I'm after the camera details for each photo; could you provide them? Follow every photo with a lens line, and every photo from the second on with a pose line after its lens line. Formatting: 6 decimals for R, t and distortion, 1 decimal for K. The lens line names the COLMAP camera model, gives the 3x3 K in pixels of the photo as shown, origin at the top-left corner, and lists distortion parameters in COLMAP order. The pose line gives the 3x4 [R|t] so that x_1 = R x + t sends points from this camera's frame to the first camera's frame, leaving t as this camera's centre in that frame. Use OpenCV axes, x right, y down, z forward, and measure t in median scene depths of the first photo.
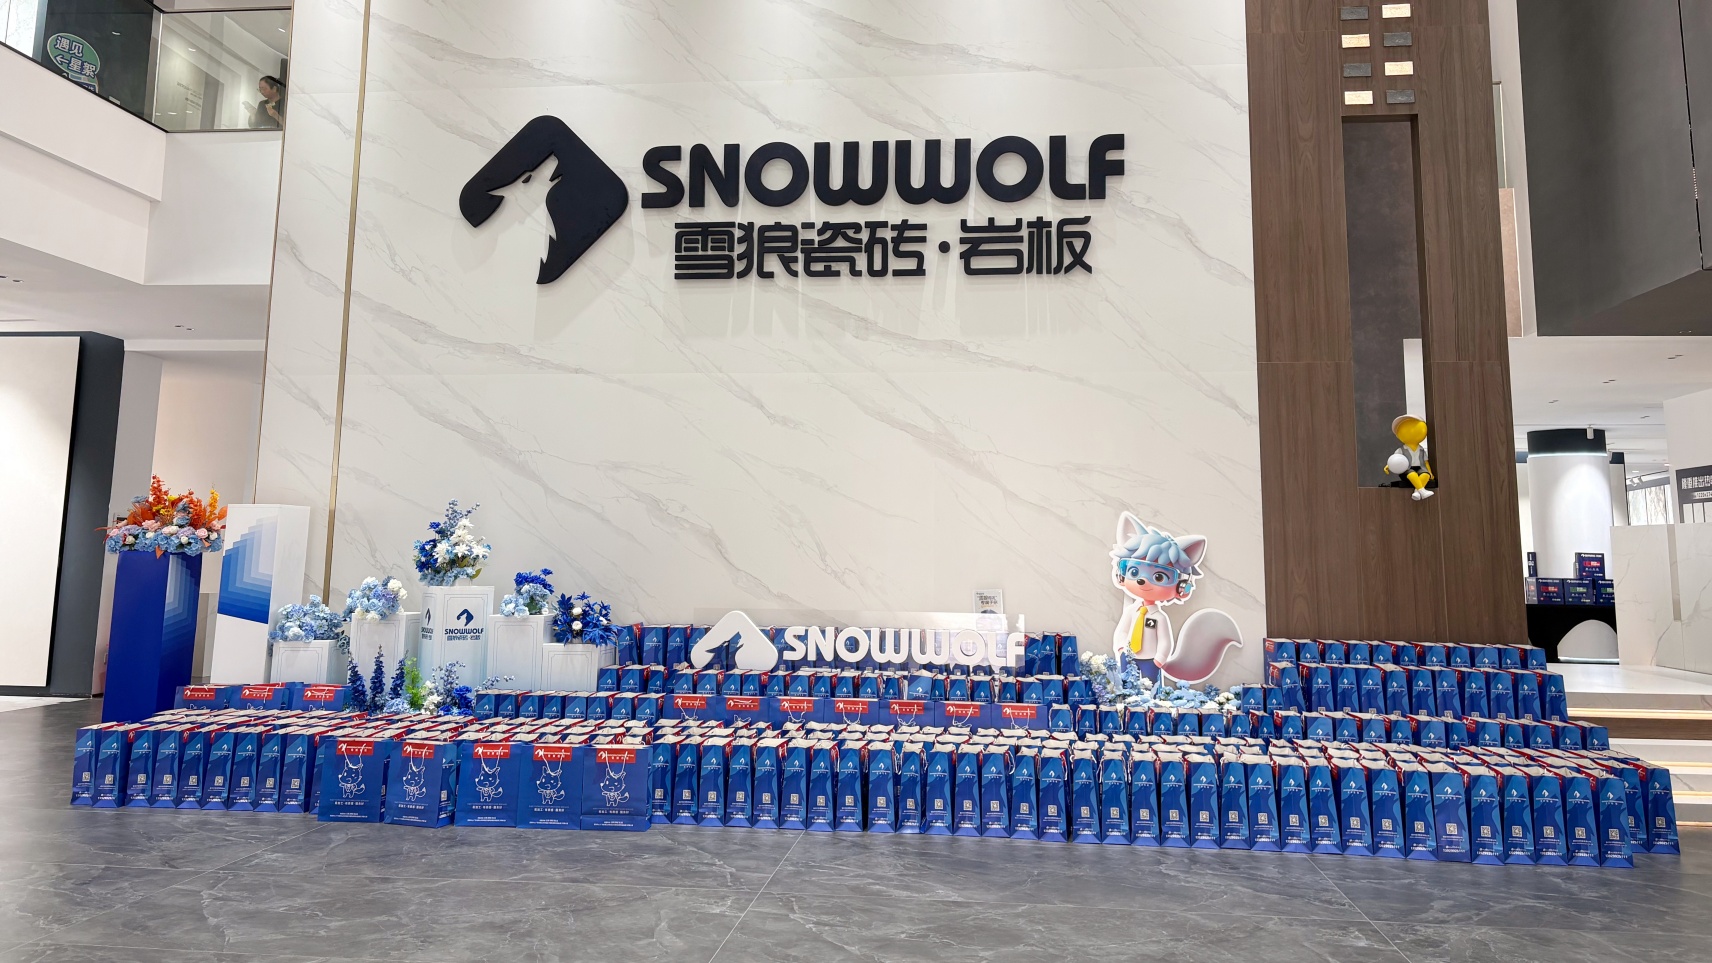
lens RADIAL K [[1176.0, 0, 860.0], [0, 1176.0, 394.5], [0, 0, 1]] dist [0.107417, -0.150325]
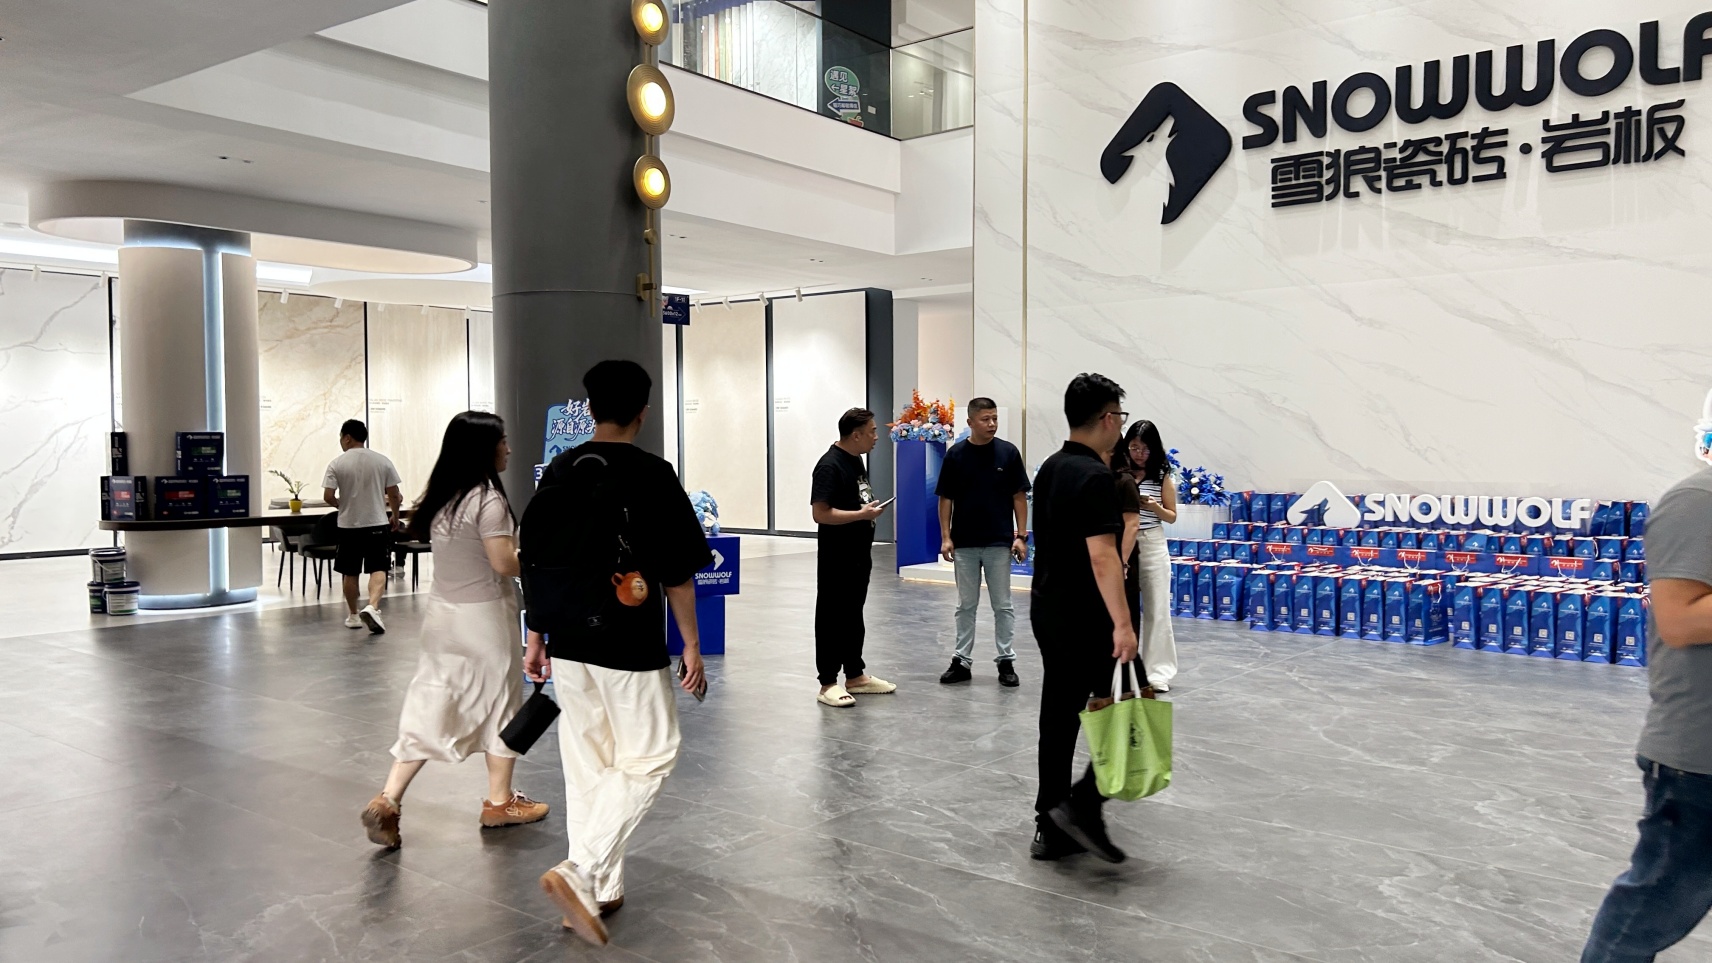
lens RADIAL K [[1244.1, 0, 856.0], [0, 1244.1, 481.5], [0, 0, 1]] dist [-0.000764, -0.000513]
pose [[0.843119, -0.000166, -0.537726, 0.165330], [0.088923, 0.986275, 0.139121, -0.037920], [0.530323, -0.165112, 0.831562, -0.313005]]
